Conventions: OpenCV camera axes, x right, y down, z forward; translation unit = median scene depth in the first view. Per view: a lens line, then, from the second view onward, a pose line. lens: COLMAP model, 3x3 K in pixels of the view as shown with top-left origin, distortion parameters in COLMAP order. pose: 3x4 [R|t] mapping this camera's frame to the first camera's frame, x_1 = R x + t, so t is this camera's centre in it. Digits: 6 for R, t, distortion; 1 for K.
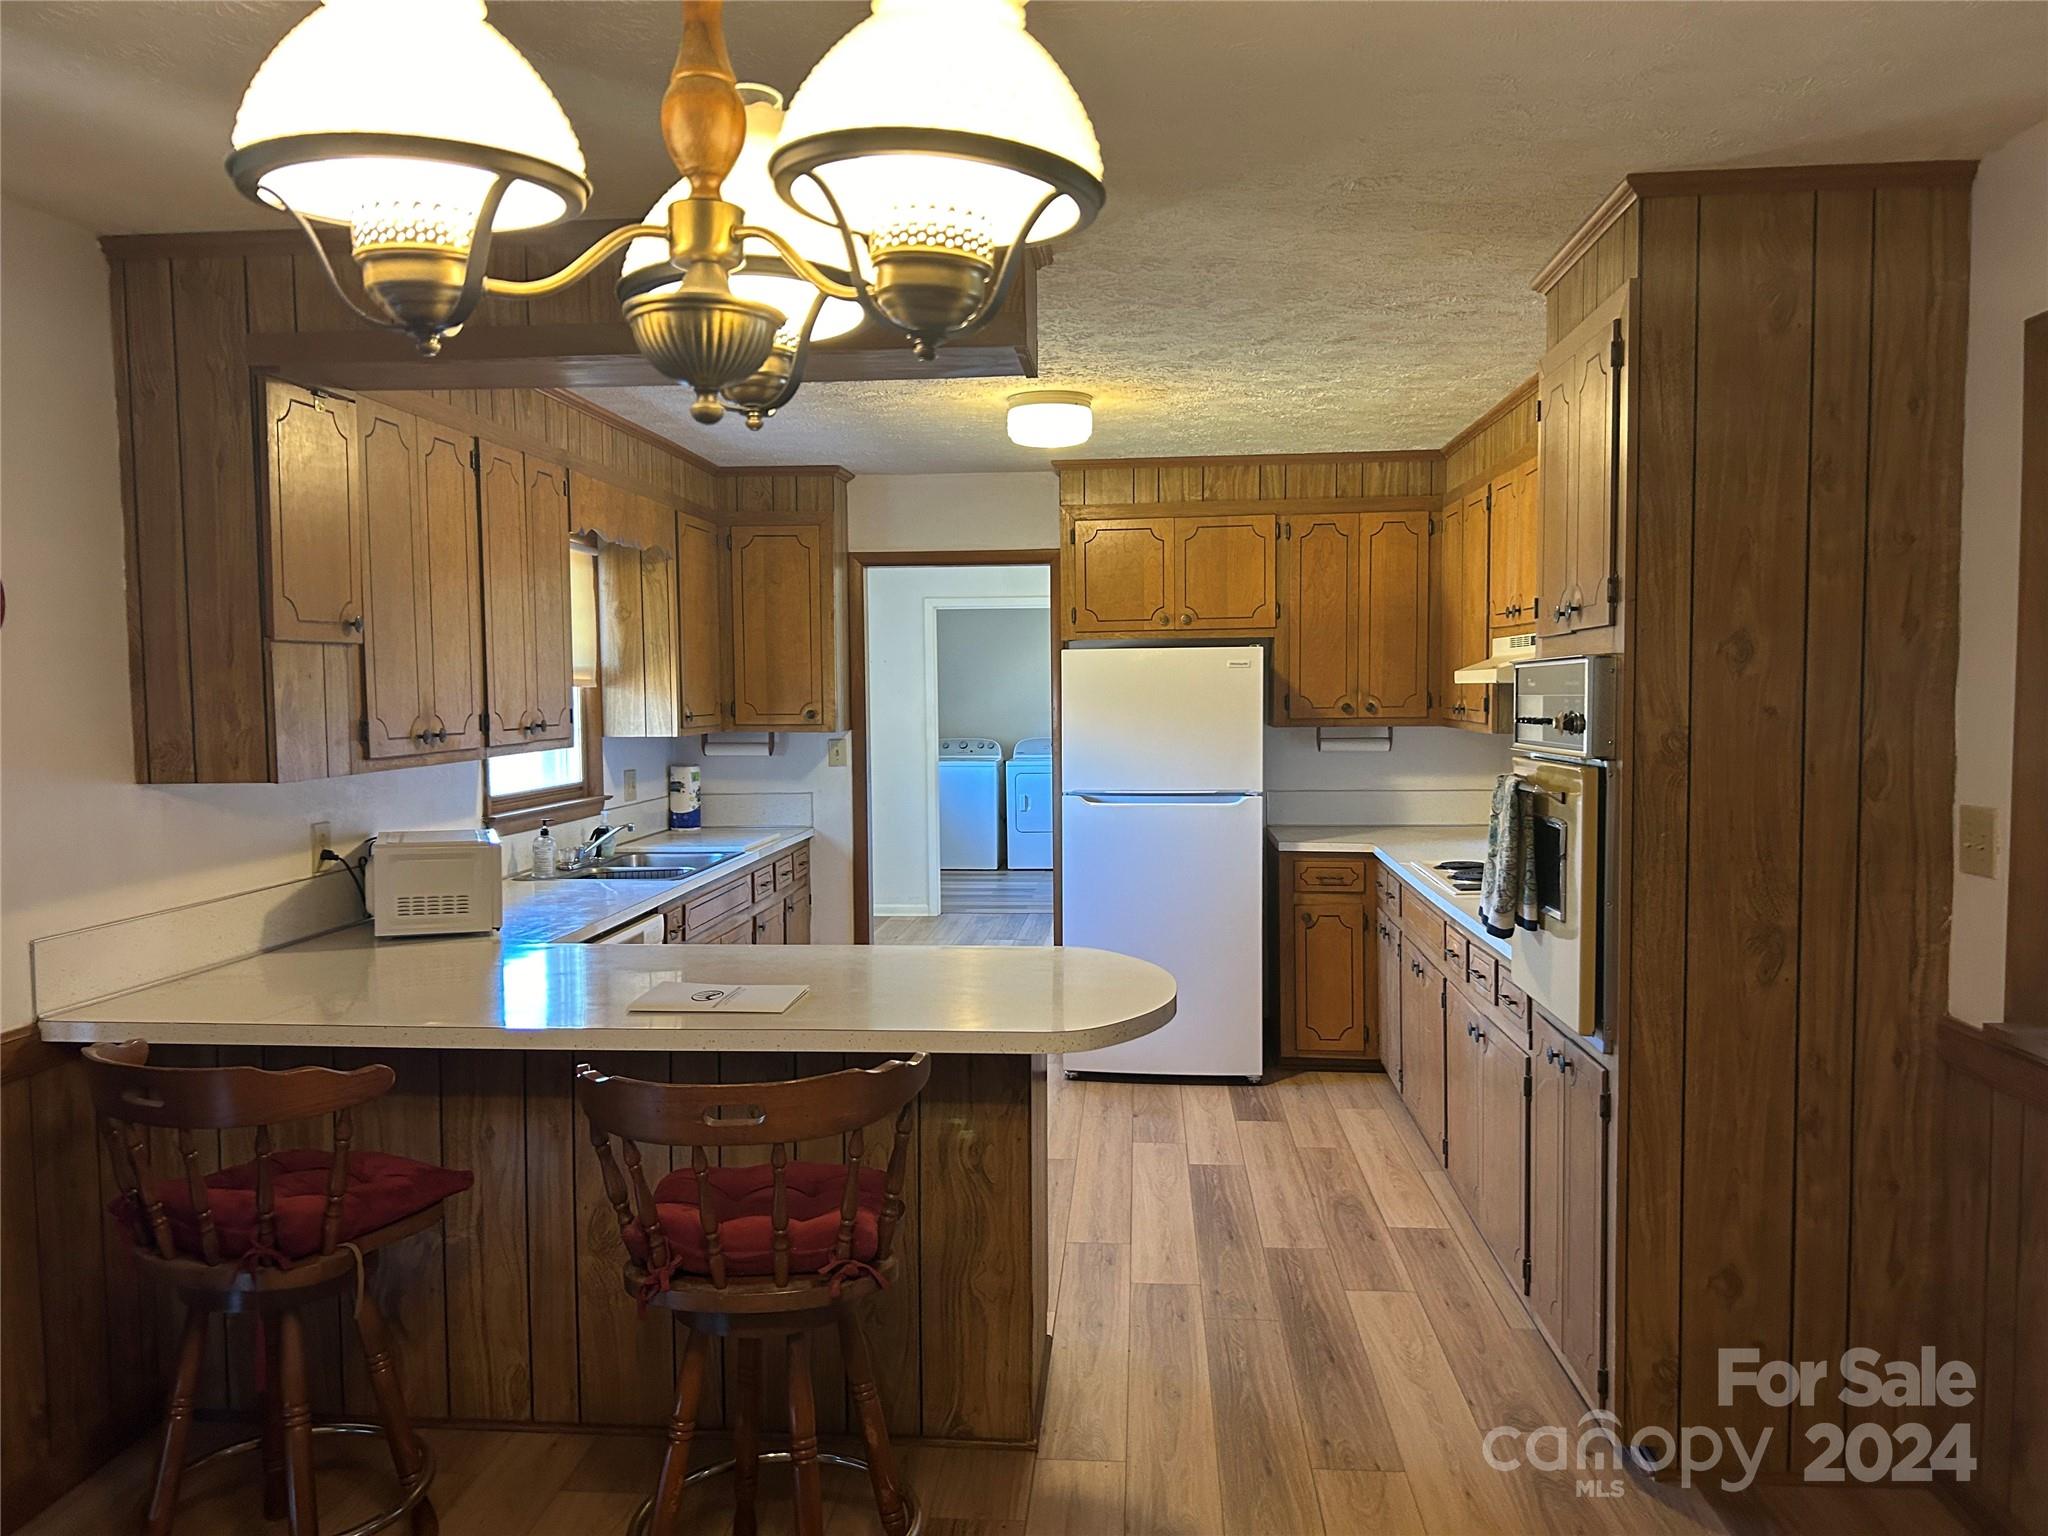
lens RADIAL K [[1543.6, 0, 1019.0], [0, 1543.6, 781.3], [0, 0, 1]] dist [0.030021, -0.000581]
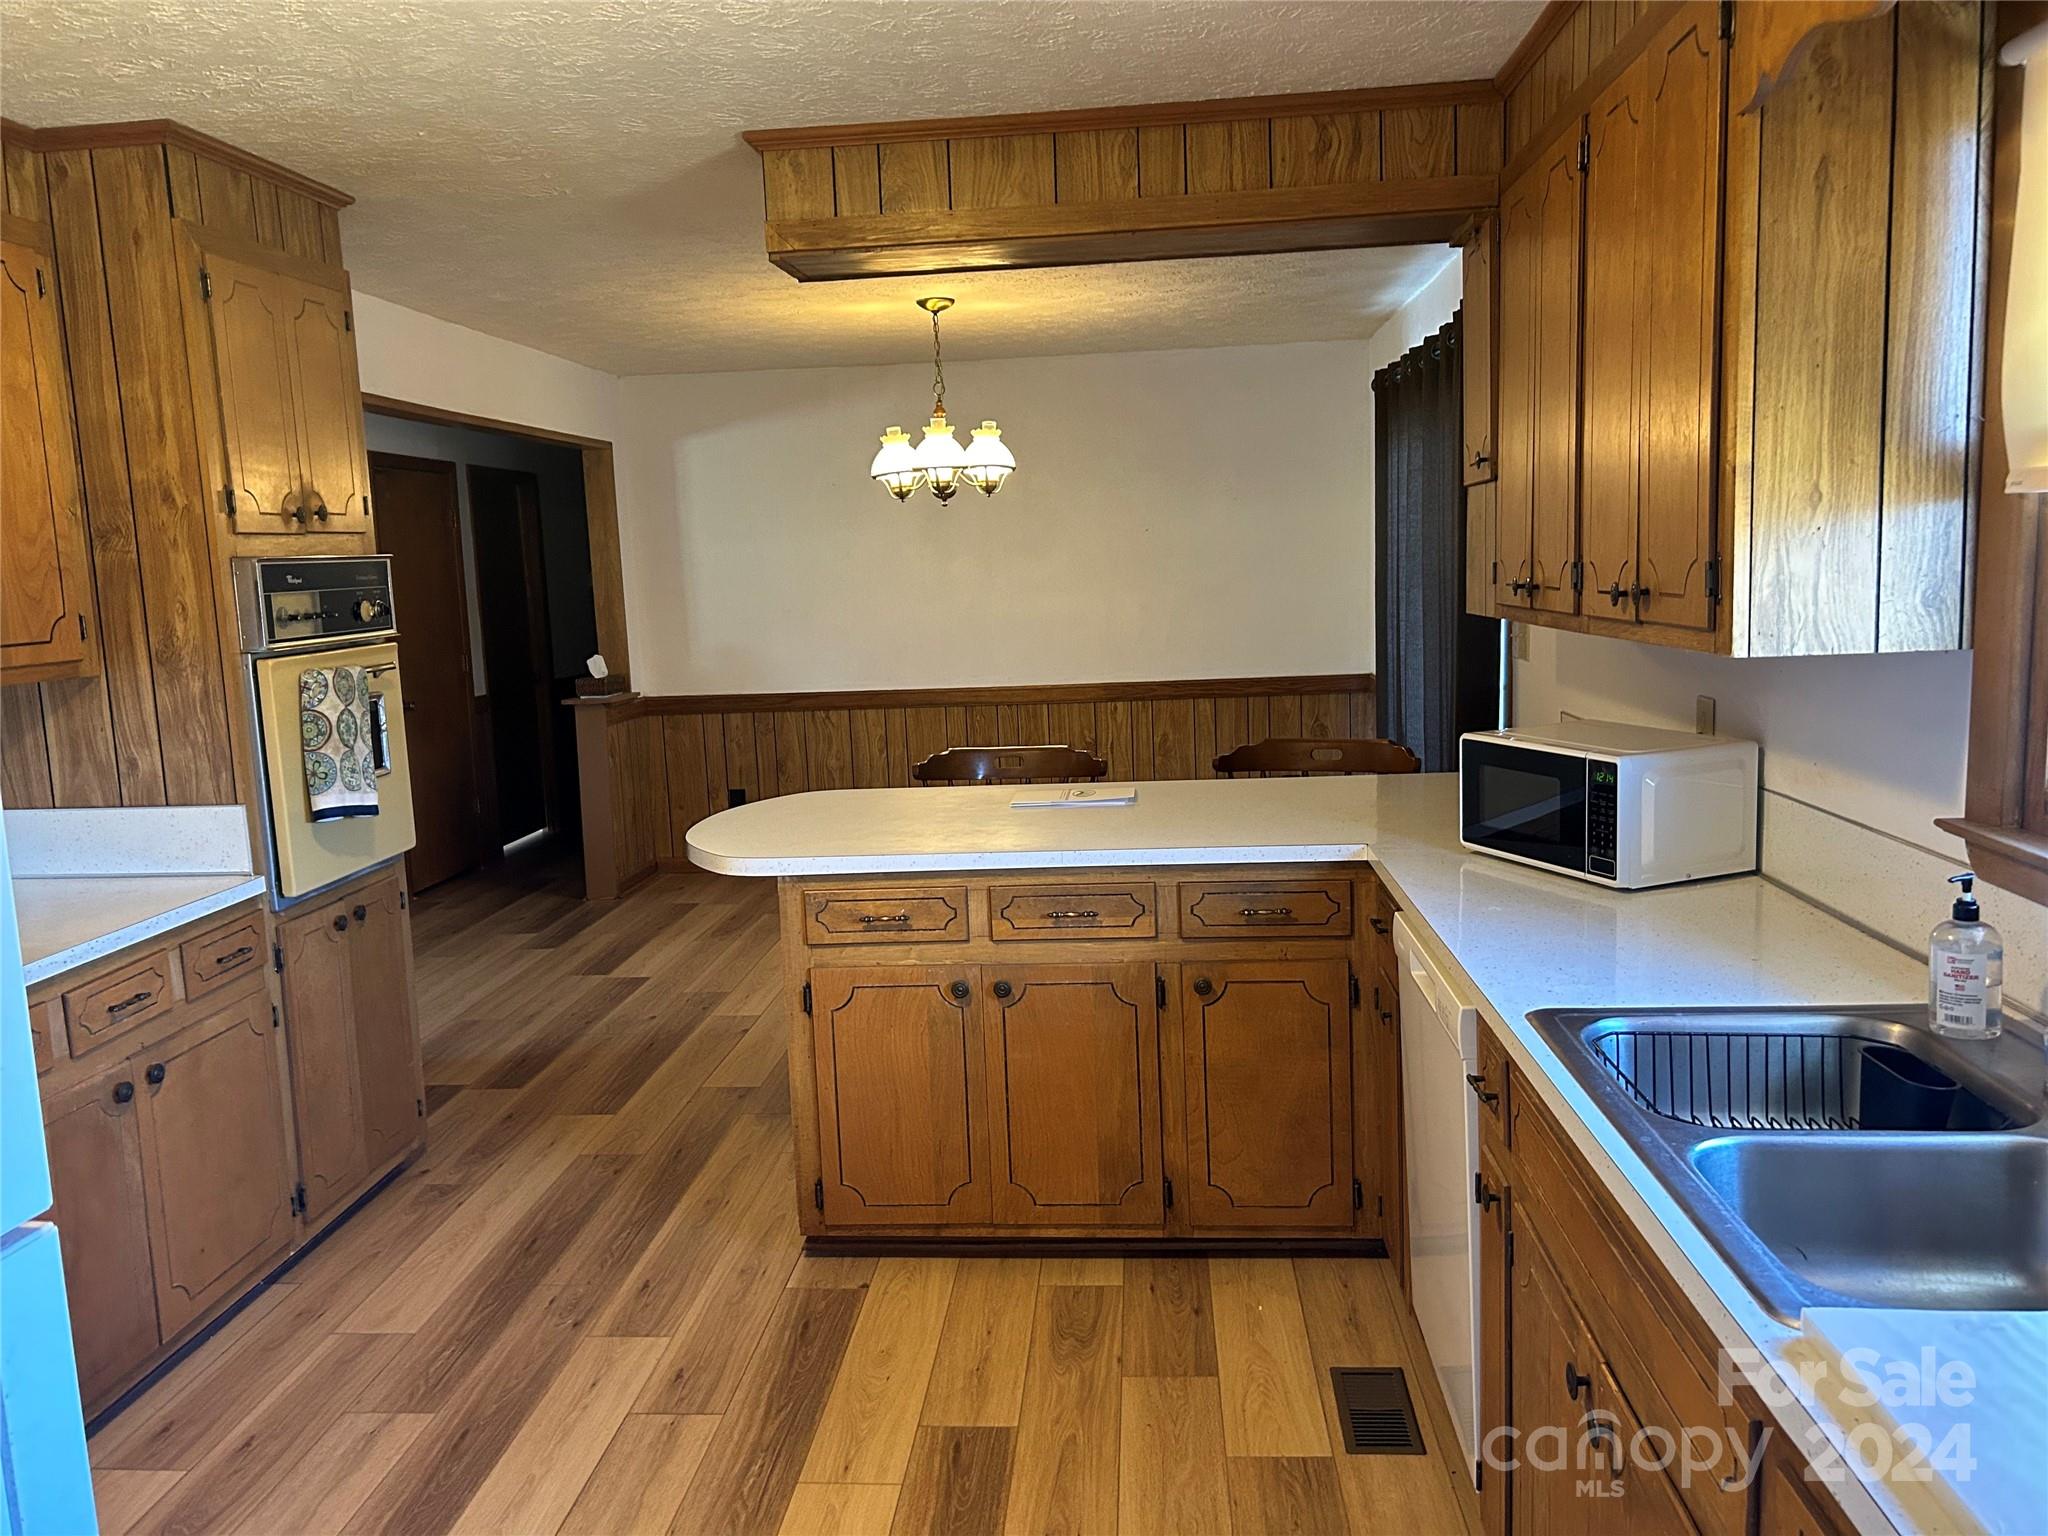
lens RADIAL K [[1545.3, 0, 1028.3], [0, 1545.3, 766.7], [0, 0, 1]] dist [0.097641, -0.129050]
pose [[-0.998725, 0.050460, 0.001162, -0.124297], [0.049693, 0.978989, 0.197765, -0.106284], [0.008842, 0.197571, -0.980249, 1.748037]]
